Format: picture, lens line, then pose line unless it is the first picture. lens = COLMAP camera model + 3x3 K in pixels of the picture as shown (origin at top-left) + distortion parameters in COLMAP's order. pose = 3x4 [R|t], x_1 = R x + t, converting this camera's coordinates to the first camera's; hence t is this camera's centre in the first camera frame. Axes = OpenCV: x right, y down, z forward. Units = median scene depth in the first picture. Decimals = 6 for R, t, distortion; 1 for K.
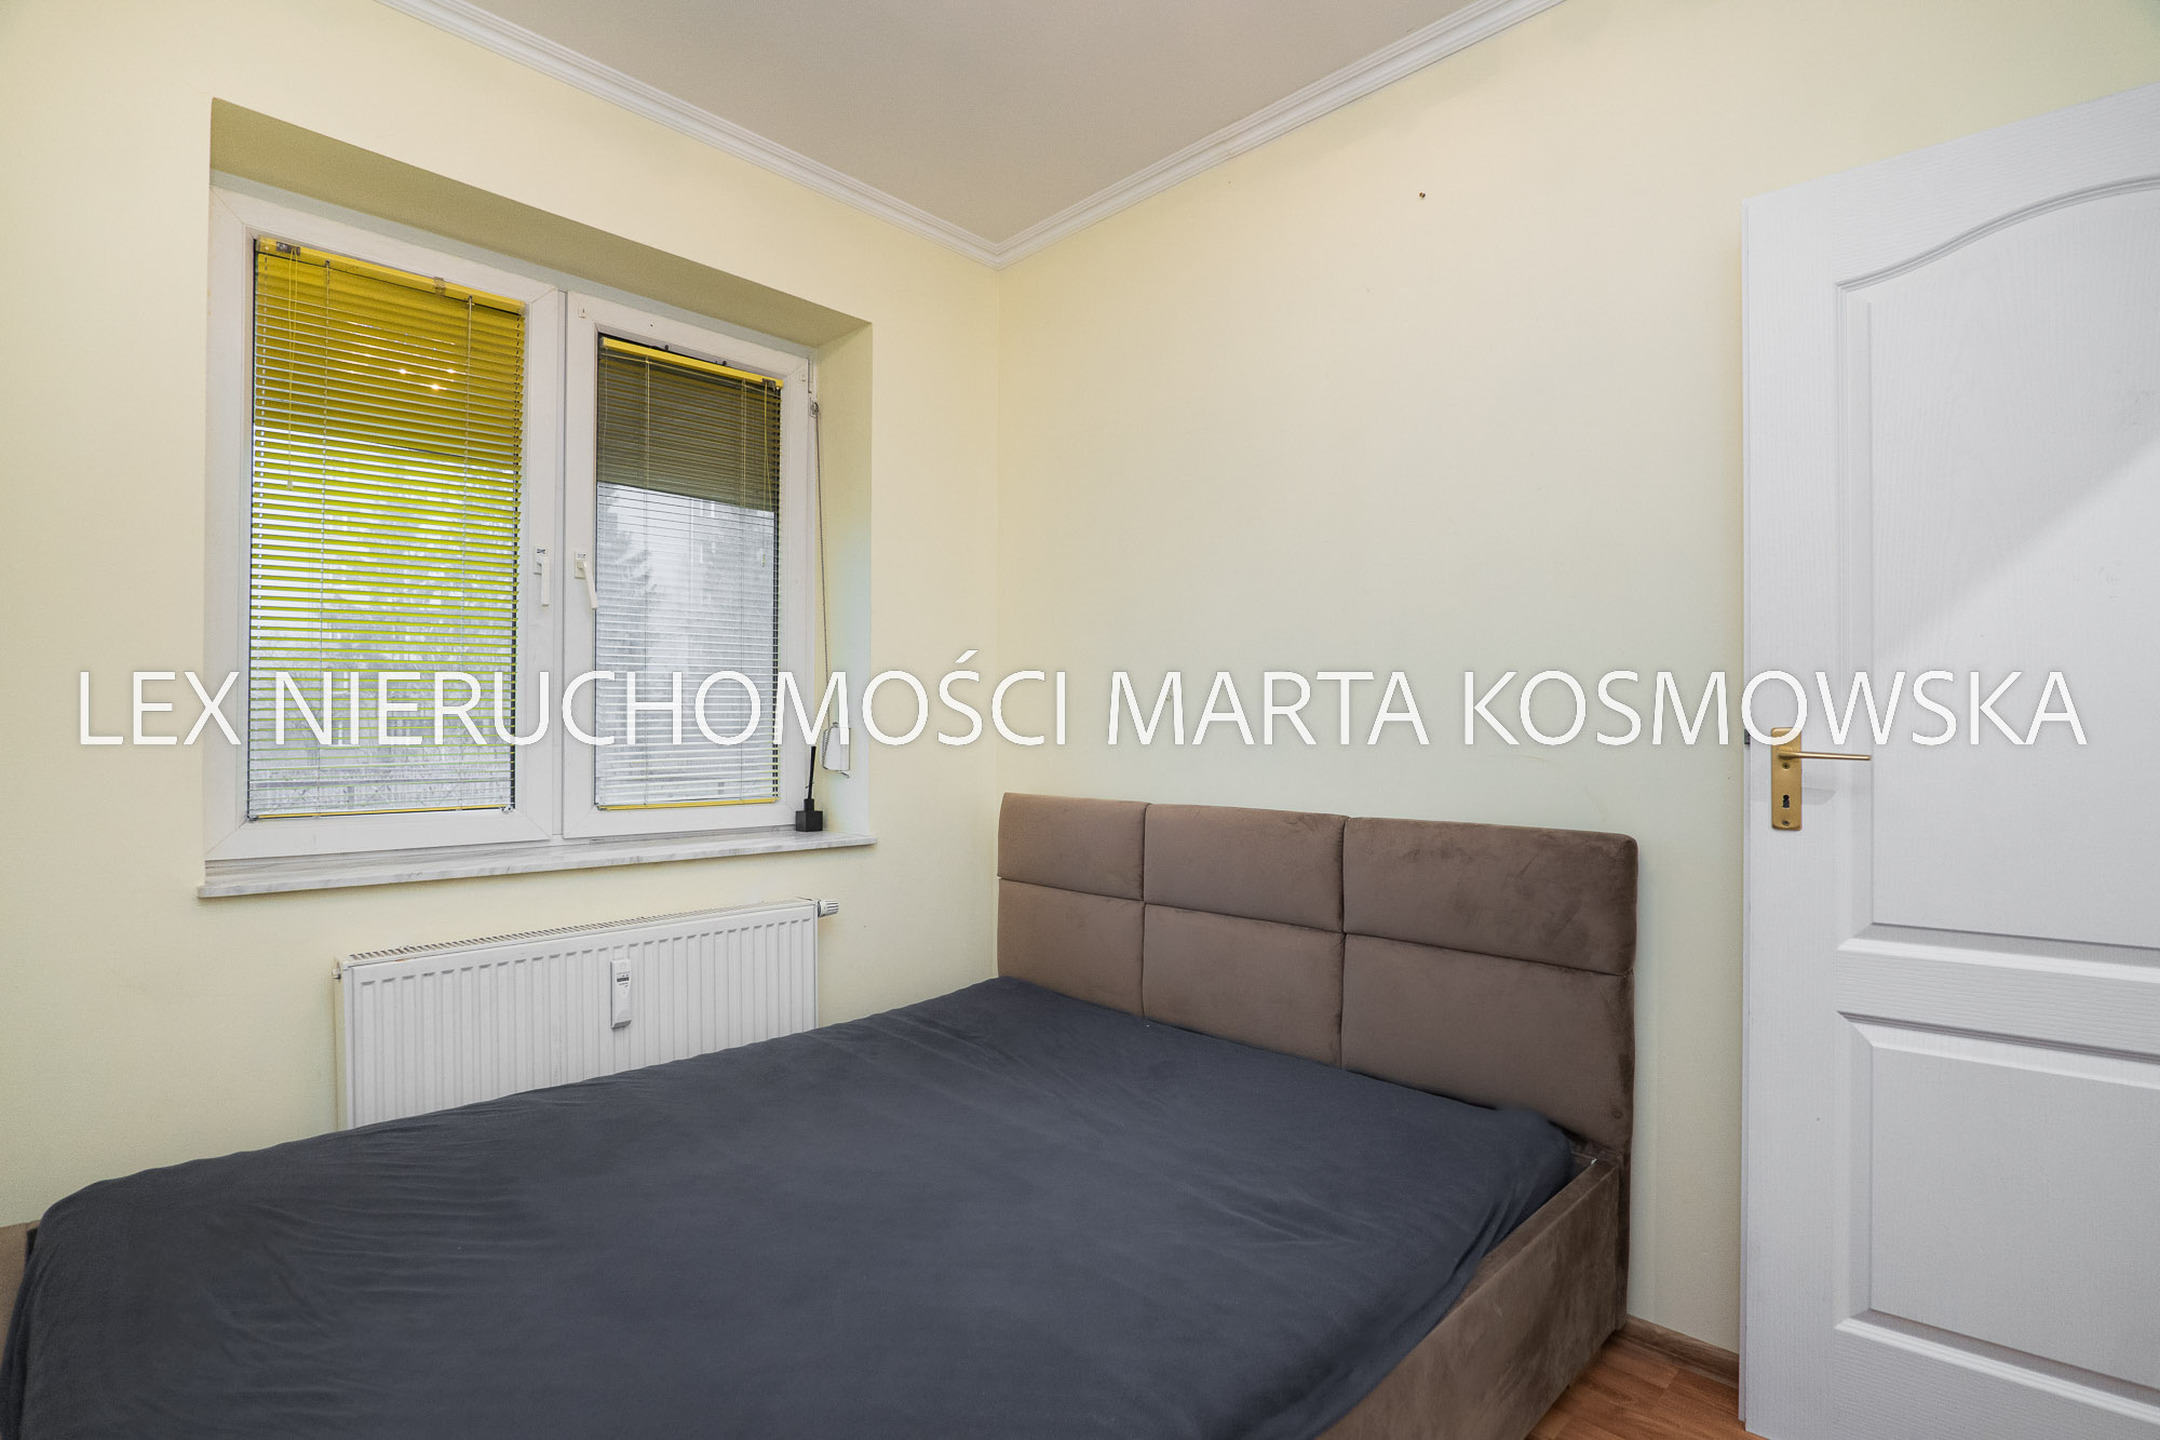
lens RADIAL K [[1044.9, 0, 1080.0], [0, 1044.9, 720.0], [0, 0, 1]] dist [-0.002518, -0.000644]
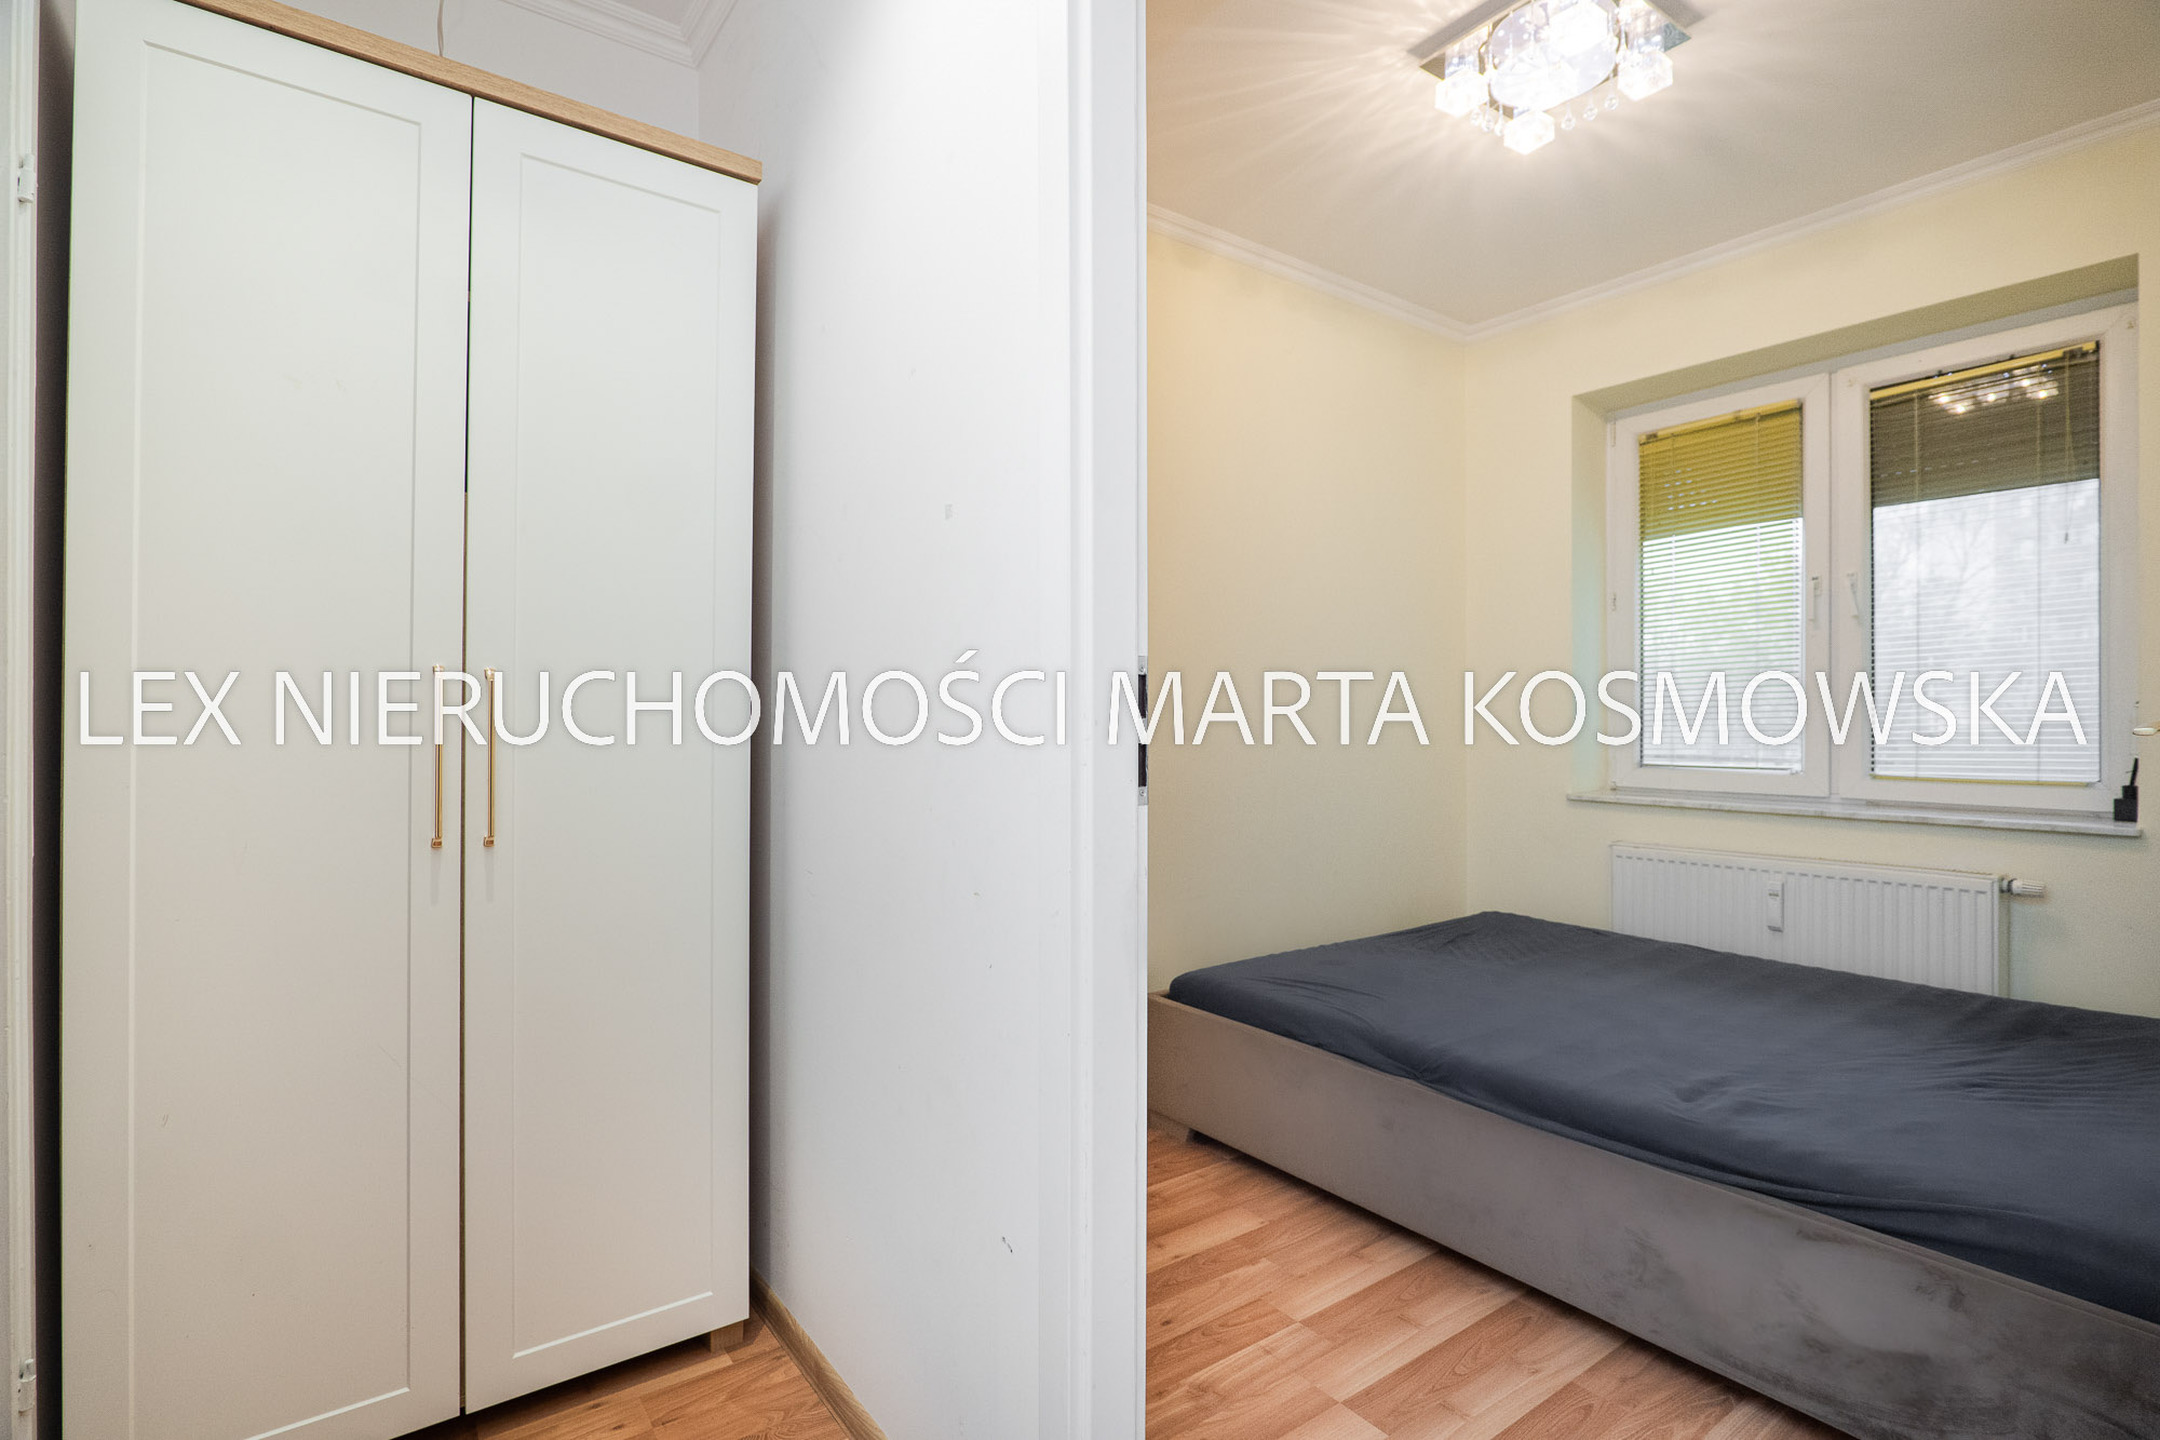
lens RADIAL K [[1044.9, 0, 1080.0], [0, 1044.9, 720.0], [0, 0, 1]] dist [-0.002518, -0.000644]
pose [[-0.150574, -0.003847, -0.988591, 0.913263], [0.010554, 0.999929, -0.005499, 0.014477], [0.988542, -0.011261, -0.150523, 0.266682]]
